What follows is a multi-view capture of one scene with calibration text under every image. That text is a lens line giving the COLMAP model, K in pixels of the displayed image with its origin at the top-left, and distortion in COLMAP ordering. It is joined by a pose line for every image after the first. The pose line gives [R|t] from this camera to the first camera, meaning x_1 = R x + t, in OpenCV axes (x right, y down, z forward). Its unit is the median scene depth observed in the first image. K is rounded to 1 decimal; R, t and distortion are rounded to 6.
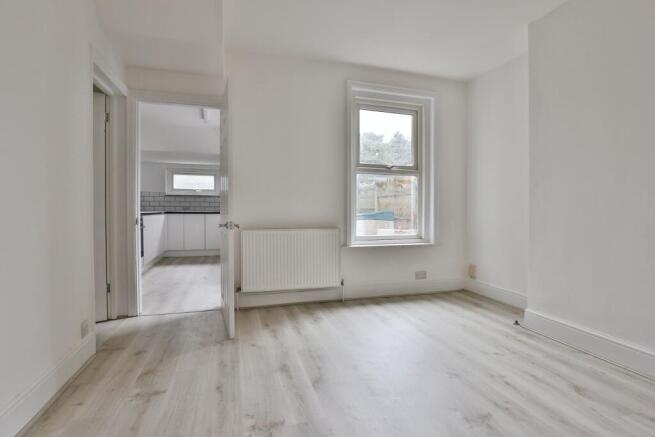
lens RADIAL K [[321.6, 0, 332.8], [0, 321.6, 212.0], [0, 0, 1]] dist [-0.026997, 0.002090]
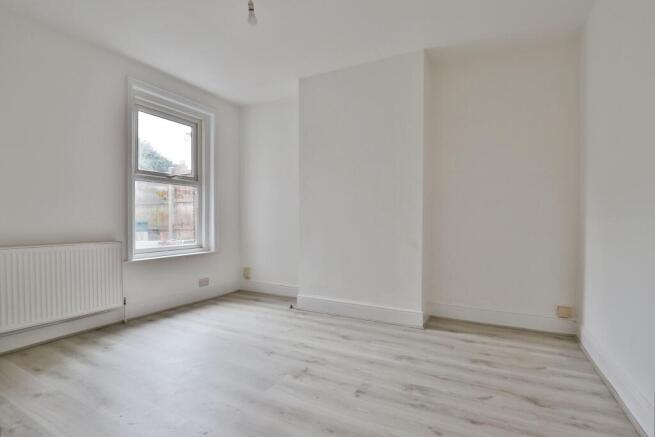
lens RADIAL K [[321.6, 0, 324.7], [0, 321.6, 221.7], [0, 0, 1]] dist [-0.026997, 0.002090]
pose [[0.718636, -0.011220, 0.695296, -0.198092], [0.010499, 0.999931, 0.005284, -0.002042], [-0.695307, 0.003503, 0.718704, -0.027108]]
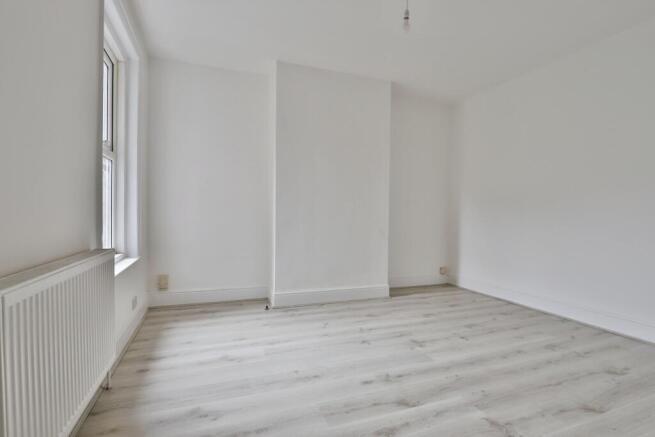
lens RADIAL K [[321.6, 0, 326.2], [0, 321.6, 221.2], [0, 0, 1]] dist [-0.026997, 0.002090]
pose [[-0.052680, -0.031682, 0.998109, -0.535708], [-0.003024, 0.999497, 0.031567, -0.010290], [-0.998607, -0.001355, -0.052749, 0.736874]]
